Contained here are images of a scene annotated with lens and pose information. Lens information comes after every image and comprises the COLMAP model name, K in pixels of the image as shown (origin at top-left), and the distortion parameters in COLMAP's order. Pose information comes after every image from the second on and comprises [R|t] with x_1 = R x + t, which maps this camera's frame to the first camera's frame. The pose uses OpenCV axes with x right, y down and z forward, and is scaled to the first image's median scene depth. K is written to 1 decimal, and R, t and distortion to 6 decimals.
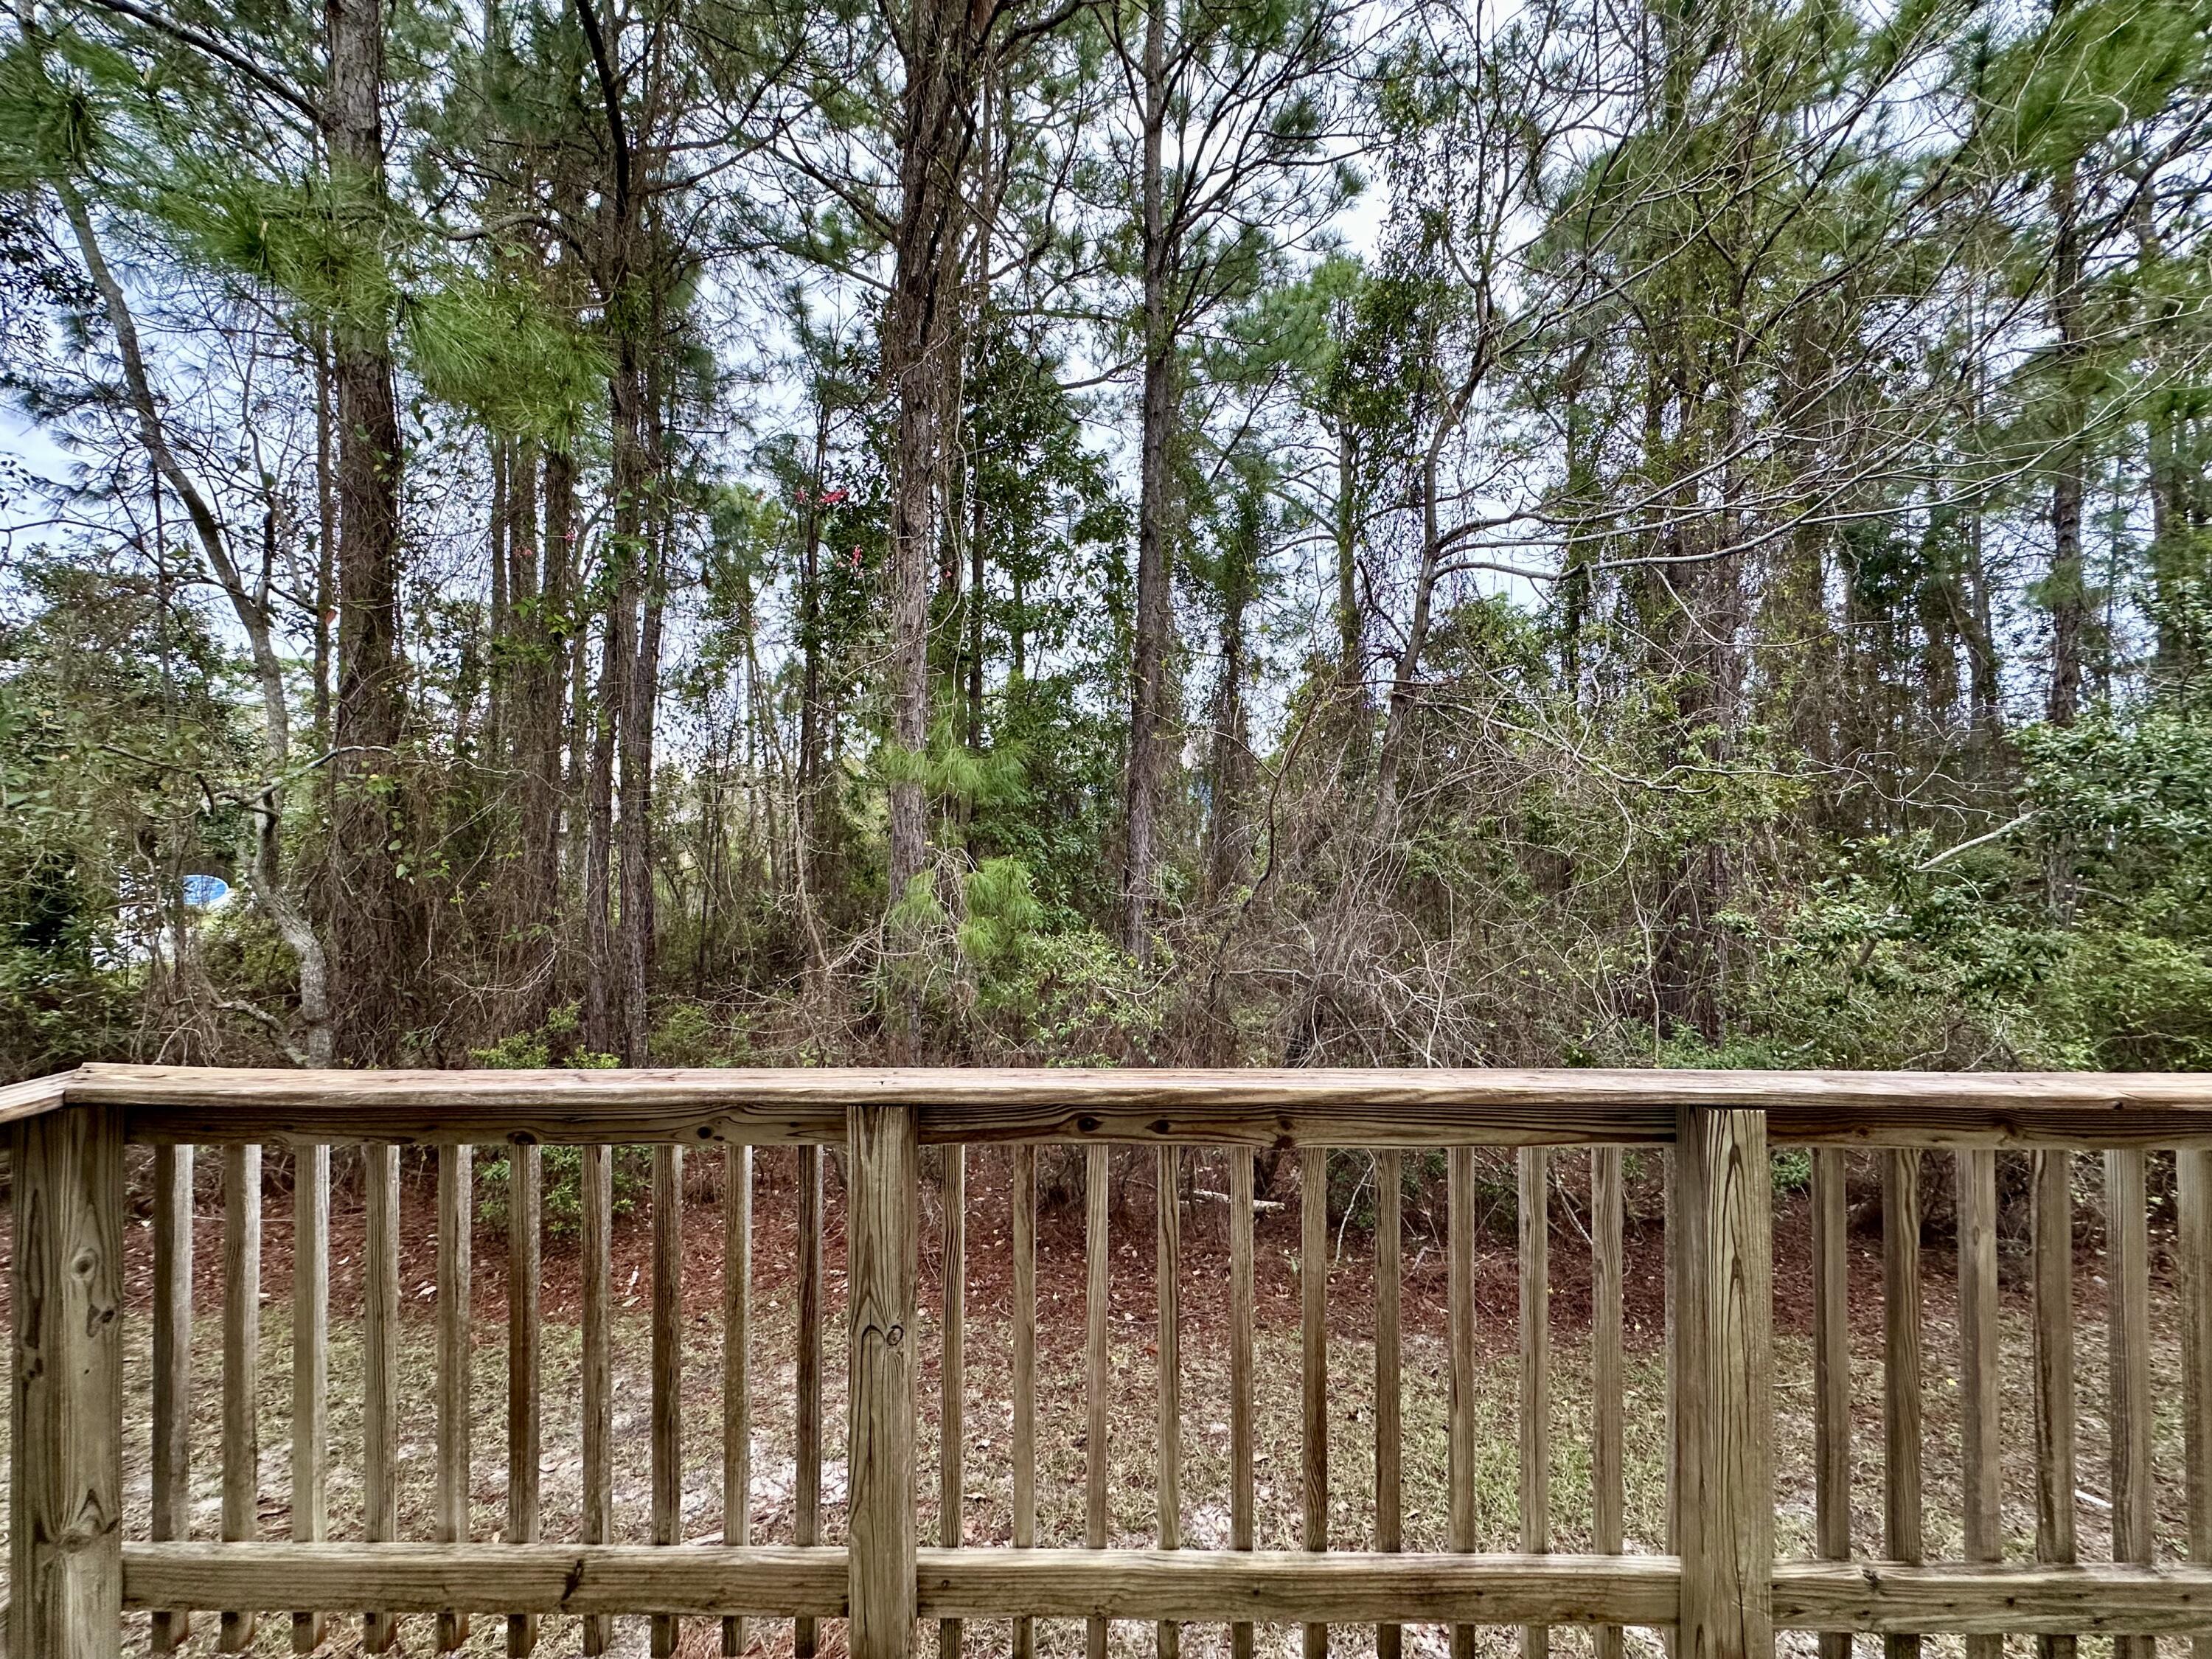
lens RADIAL K [[882.3, 0, 1094.0], [0, 882.3, 827.0], [0, 0, 1]] dist [-0.005252, 0.001130]
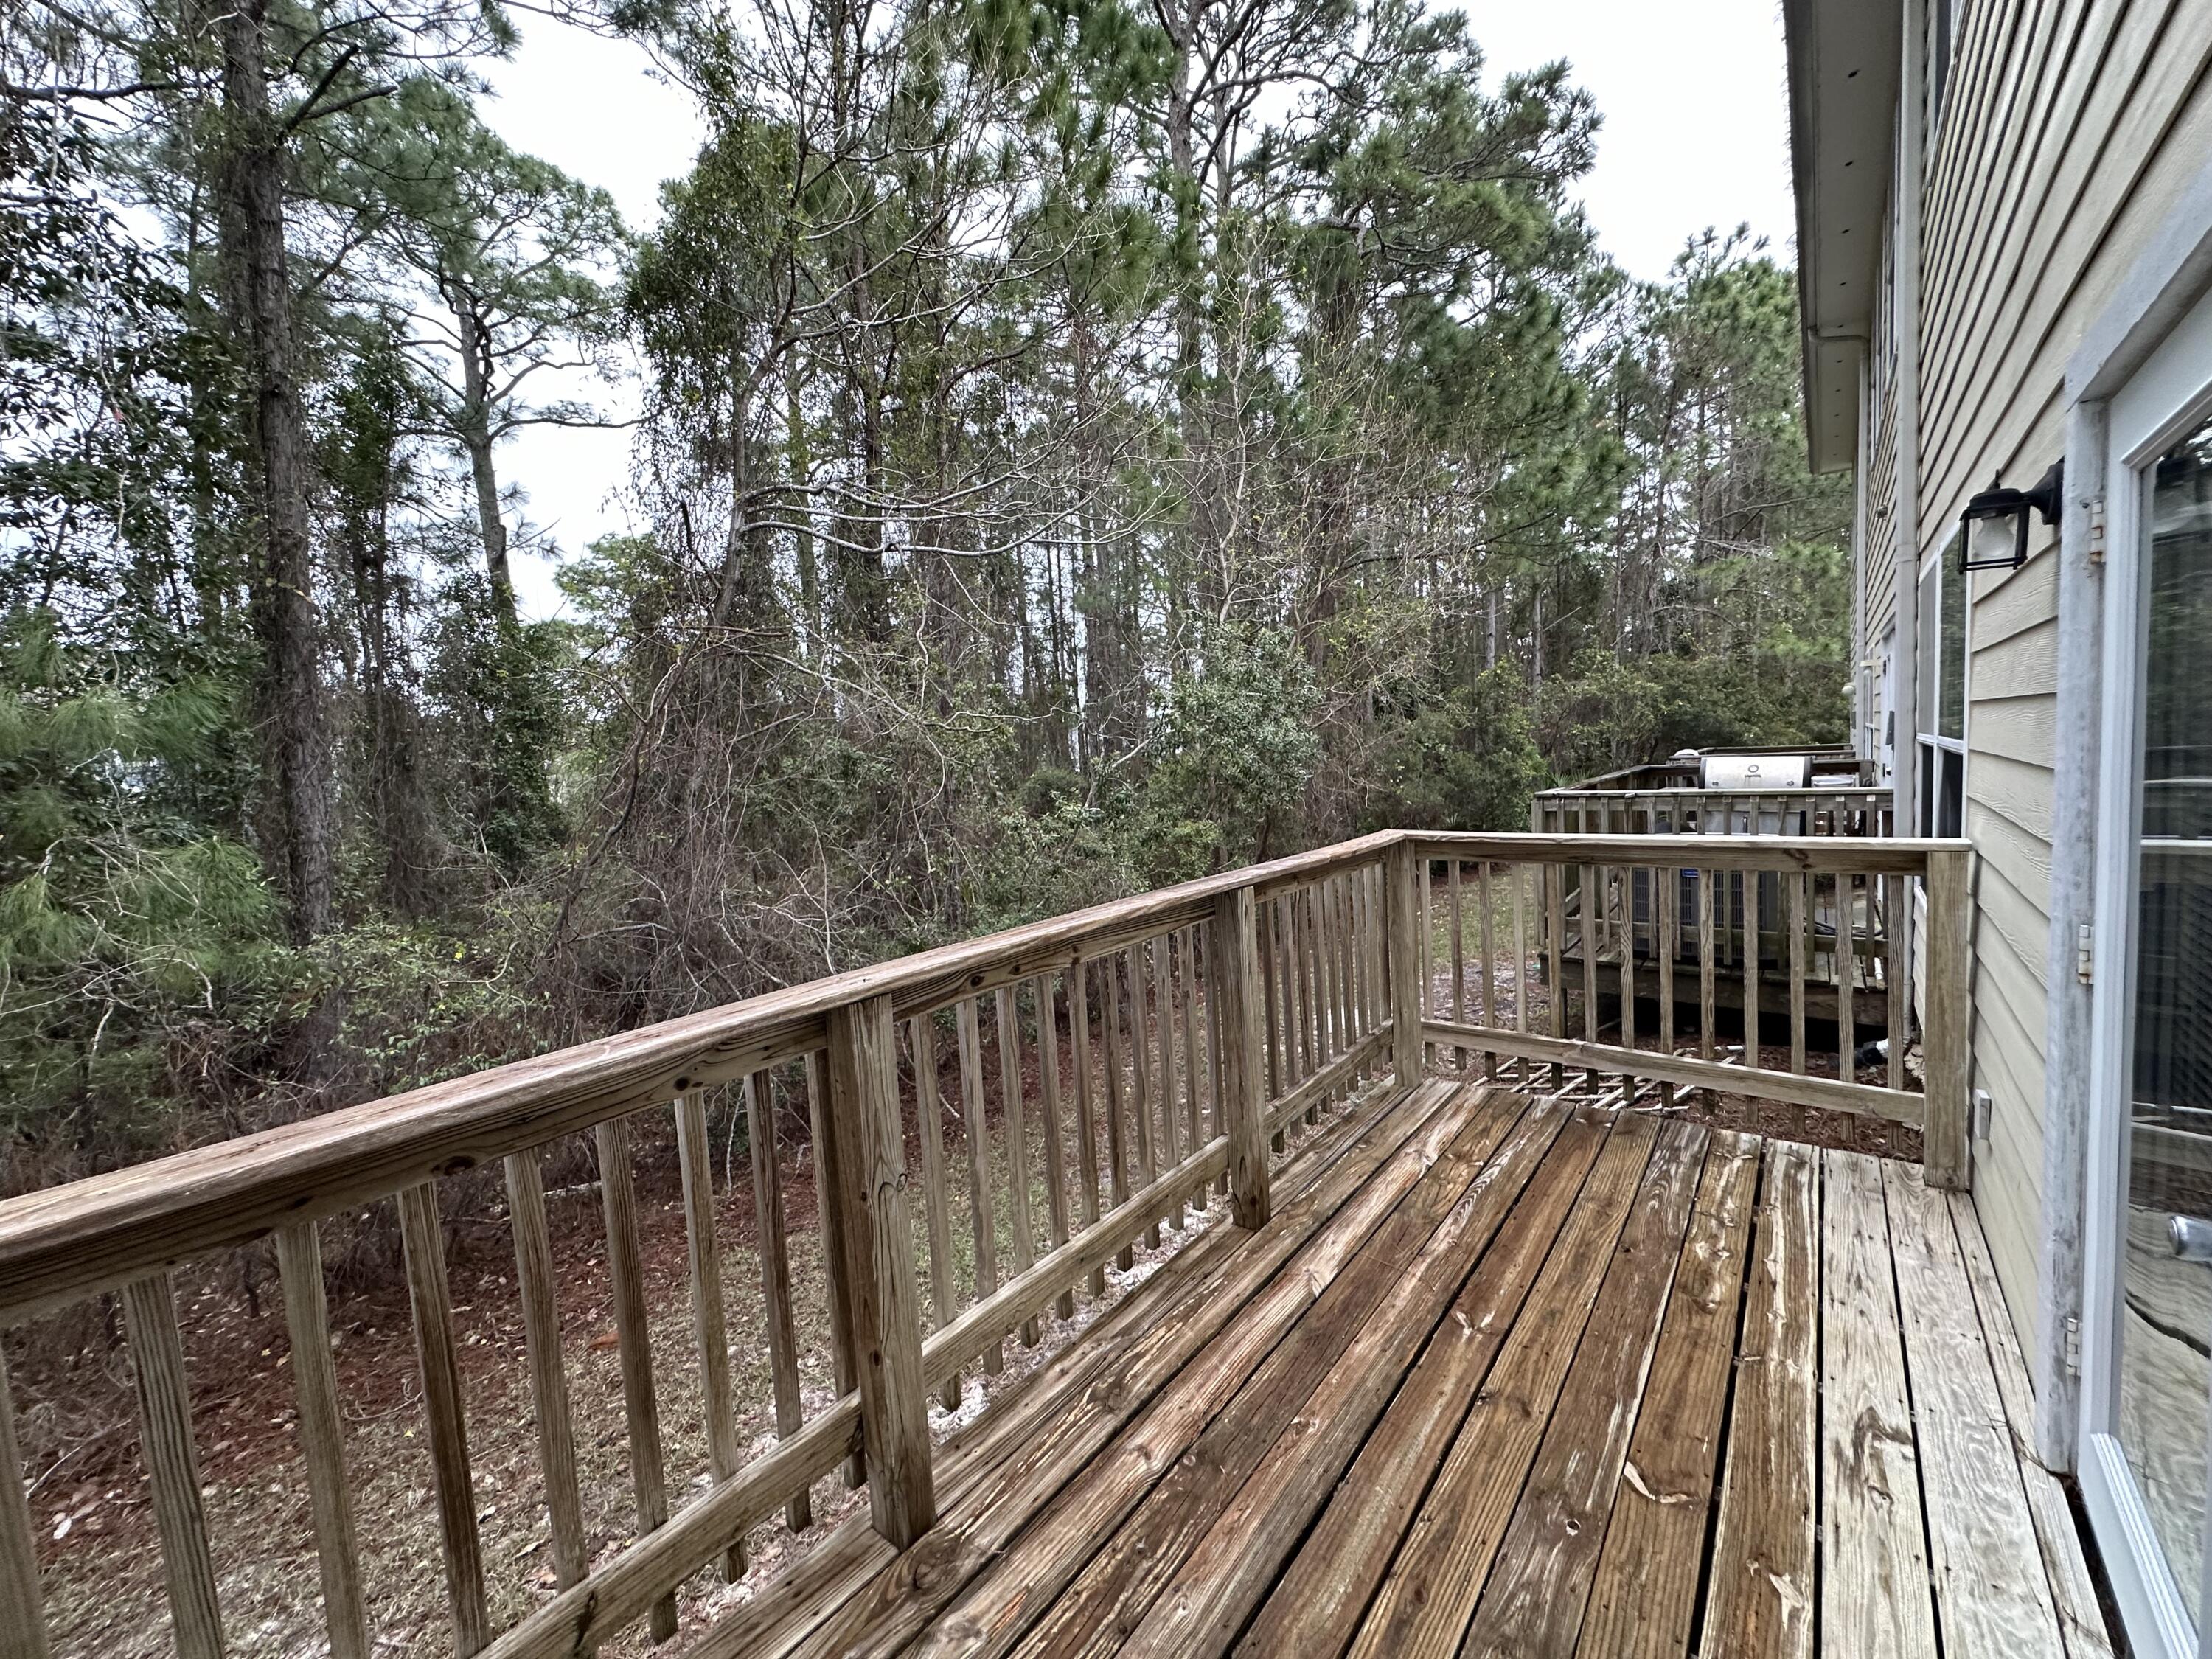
lens RADIAL K [[882.3, 0, 1104.1], [0, 882.3, 829.5], [0, 0, 1]] dist [-0.005252, 0.001130]
pose [[0.617898, -0.100986, 0.779746, -0.262987], [0.053469, 0.994819, 0.086469, 0.003873], [-0.784438, -0.011737, 0.620096, 0.014471]]
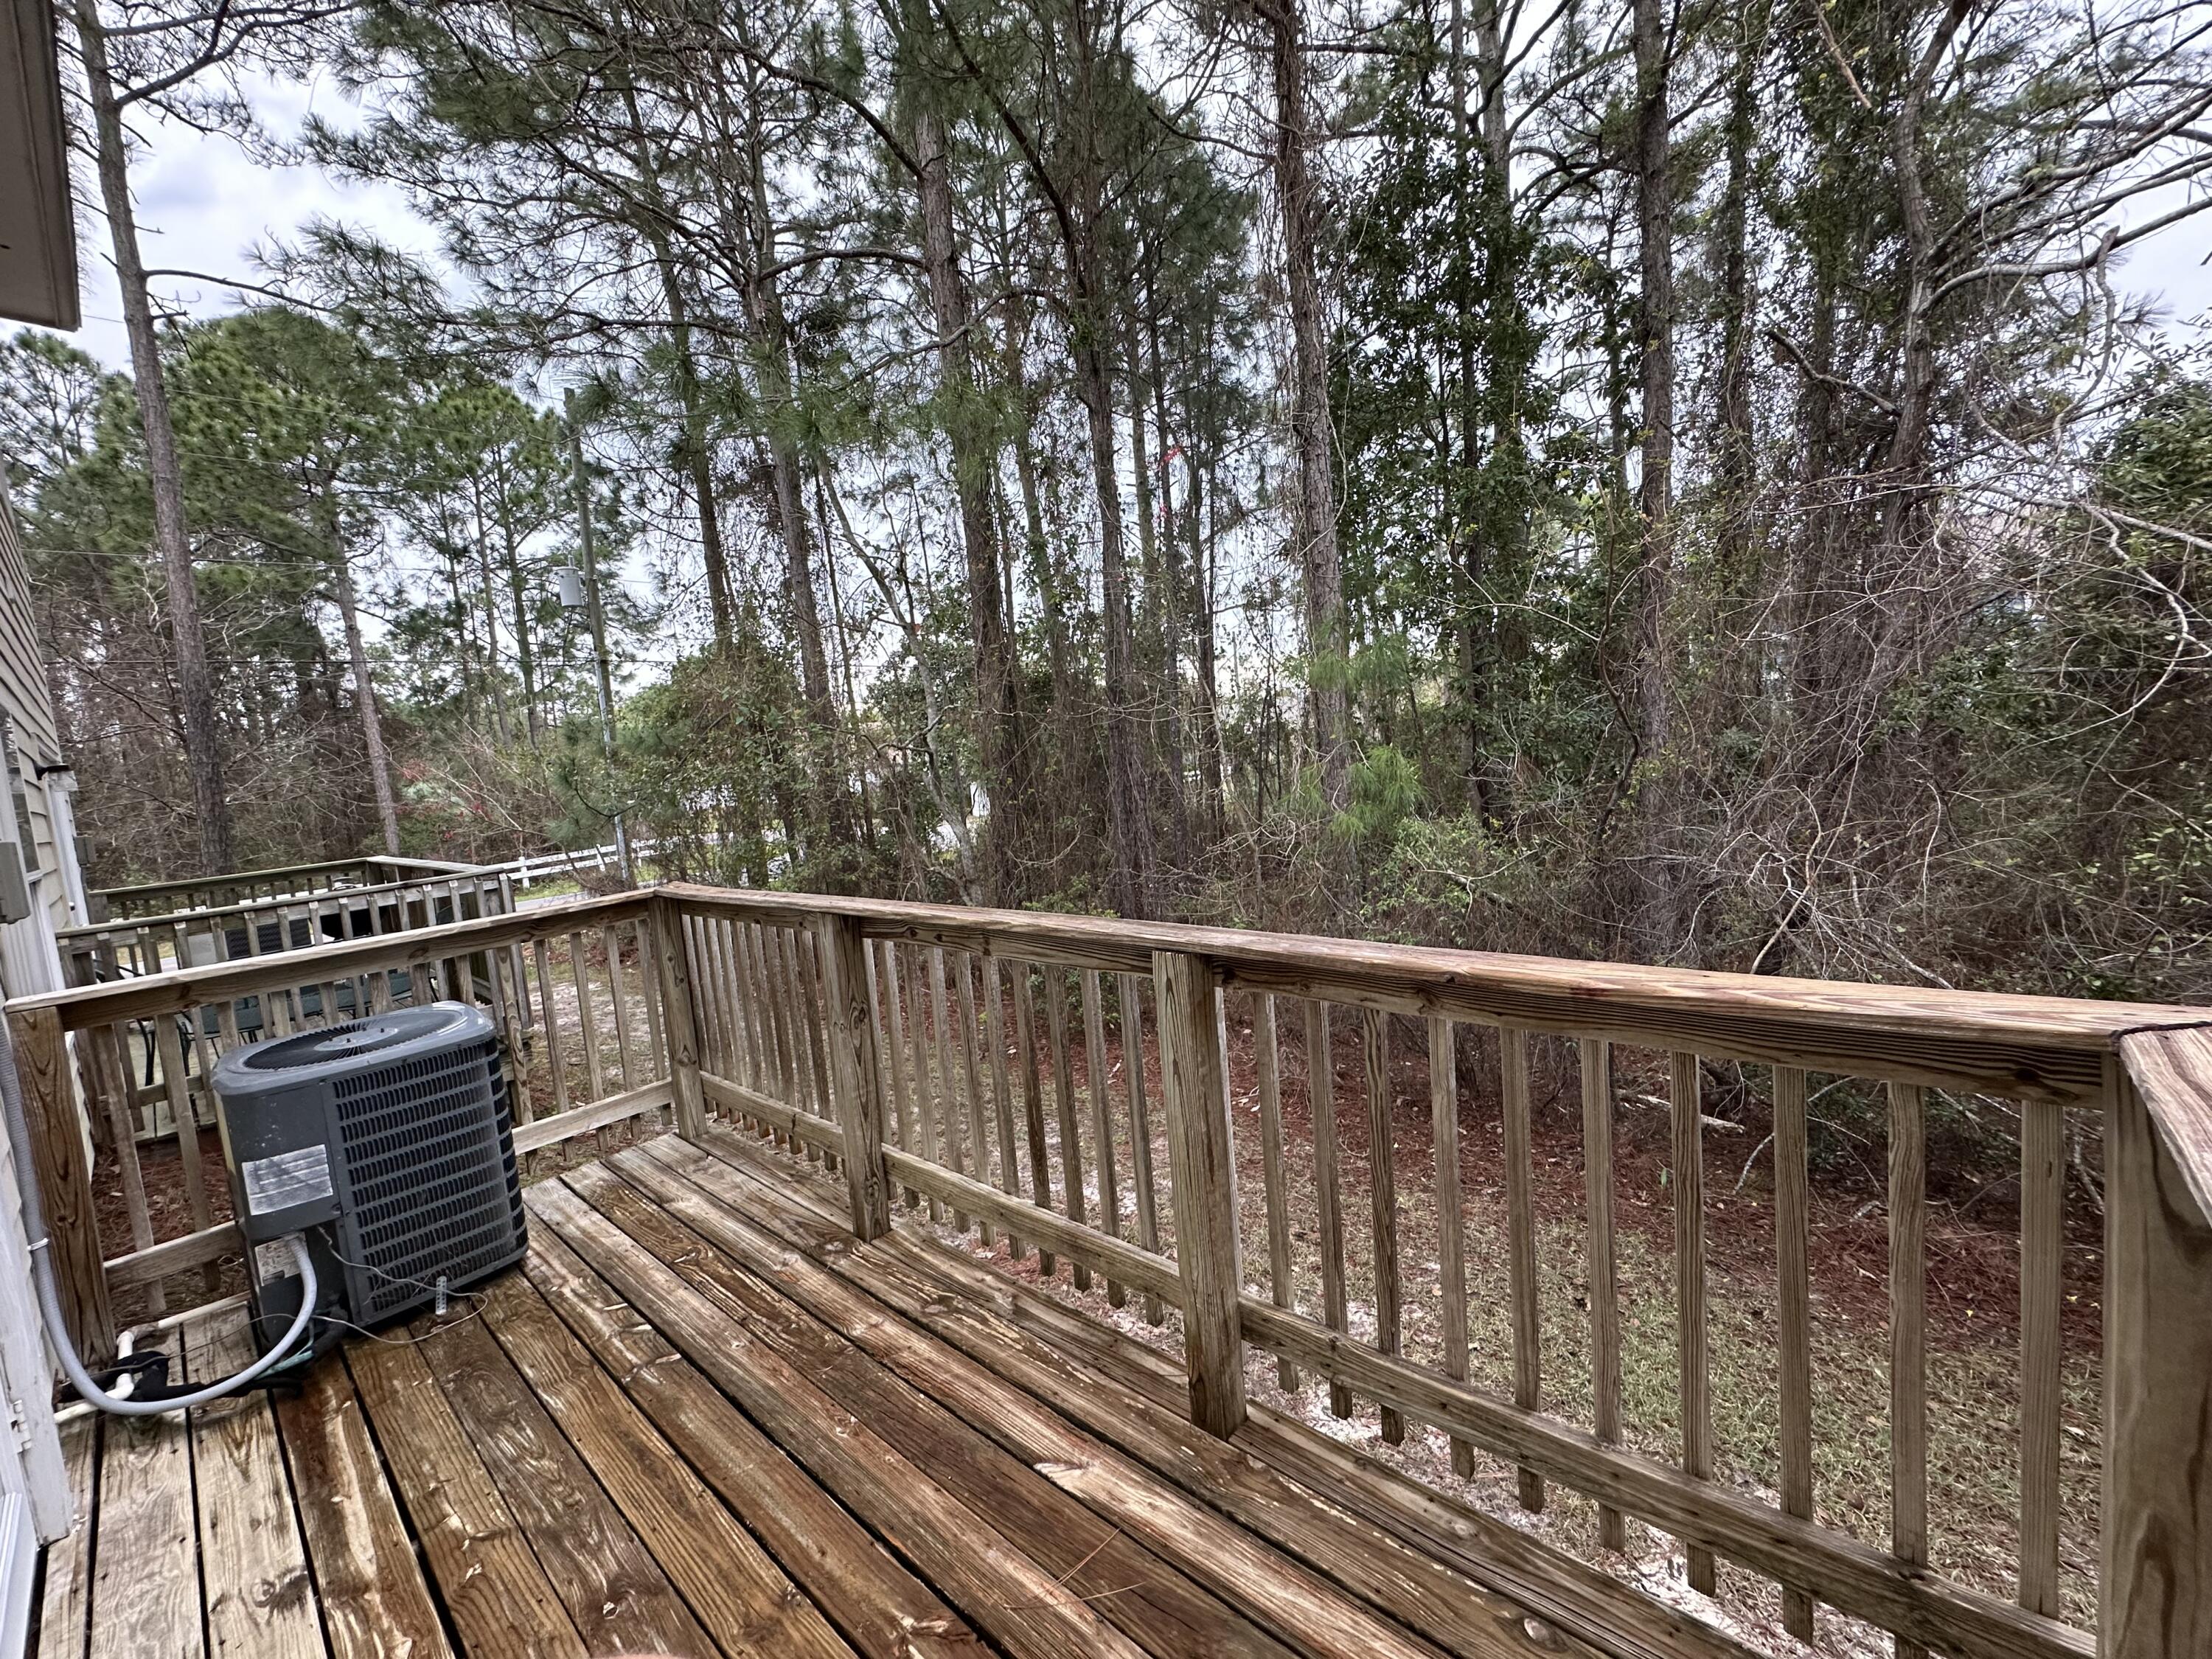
lens RADIAL K [[882.3, 0, 1108.0], [0, 882.3, 822.5], [0, 0, 1]] dist [-0.005252, 0.001130]
pose [[0.753480, -0.010066, -0.657394, 0.428505], [0.092242, 0.991612, 0.090540, -0.000307], [0.650968, -0.128859, 0.748088, -0.007967]]
